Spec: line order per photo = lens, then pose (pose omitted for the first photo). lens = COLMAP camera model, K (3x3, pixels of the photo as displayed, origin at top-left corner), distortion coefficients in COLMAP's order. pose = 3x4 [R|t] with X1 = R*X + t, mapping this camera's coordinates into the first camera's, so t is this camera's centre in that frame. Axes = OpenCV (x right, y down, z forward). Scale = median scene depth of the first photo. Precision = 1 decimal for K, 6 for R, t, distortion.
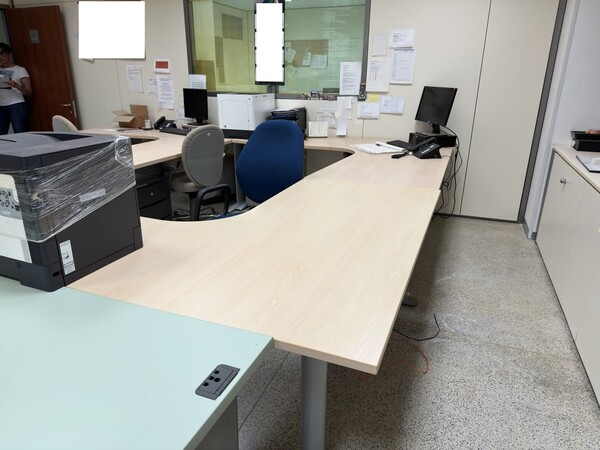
lens RADIAL K [[435.8, 0, 300.0], [0, 435.8, 225.0], [0, 0, 1]] dist [0.016983, -0.001515]
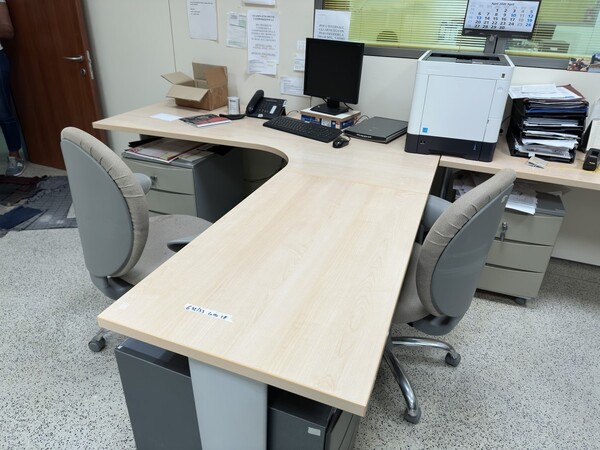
lens RADIAL K [[435.8, 0, 300.0], [0, 435.8, 225.0], [0, 0, 1]] dist [0.016983, -0.001515]
pose [[0.999511, 0.031259, 0.000374, -0.256817], [-0.031043, 0.991056, 0.129787, -0.154859], [0.003686, -0.129735, 0.991542, 0.445809]]
